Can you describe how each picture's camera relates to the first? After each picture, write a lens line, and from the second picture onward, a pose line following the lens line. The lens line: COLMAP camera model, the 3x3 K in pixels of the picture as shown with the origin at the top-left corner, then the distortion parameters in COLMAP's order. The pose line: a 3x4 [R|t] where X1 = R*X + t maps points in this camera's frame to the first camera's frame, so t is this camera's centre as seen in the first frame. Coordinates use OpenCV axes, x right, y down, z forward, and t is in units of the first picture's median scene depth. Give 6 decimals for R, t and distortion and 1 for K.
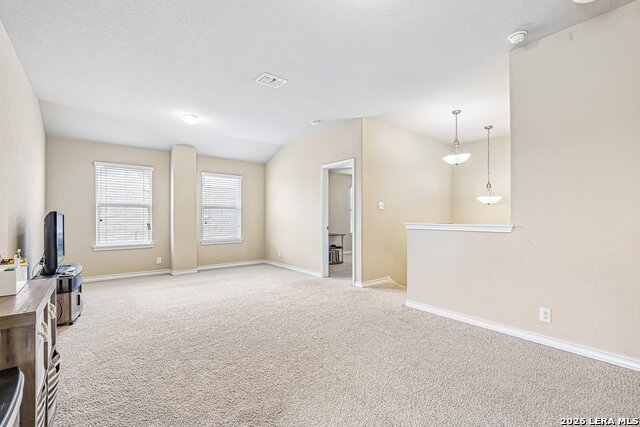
lens RADIAL K [[289.5, 0, 323.3], [0, 289.5, 214.8], [0, 0, 1]] dist [-0.022945, 0.000342]
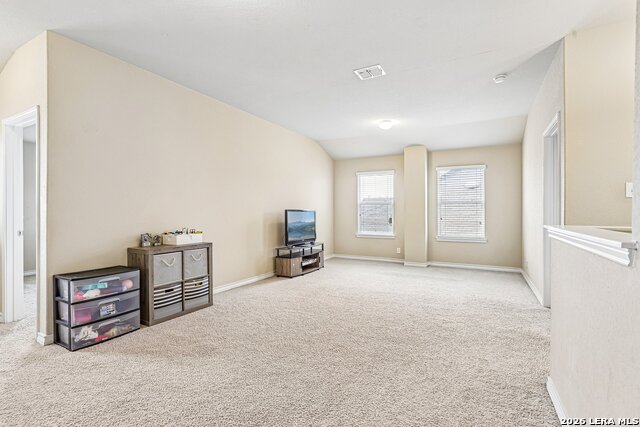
lens RADIAL K [[289.5, 0, 323.3], [0, 289.5, 214.8], [0, 0, 1]] dist [-0.022945, 0.000342]
pose [[0.372616, 0.006156, -0.927965, 0.382207], [0.009375, 0.999902, 0.010398, 0.000117], [0.927938, -0.012574, 0.372522, 0.284287]]
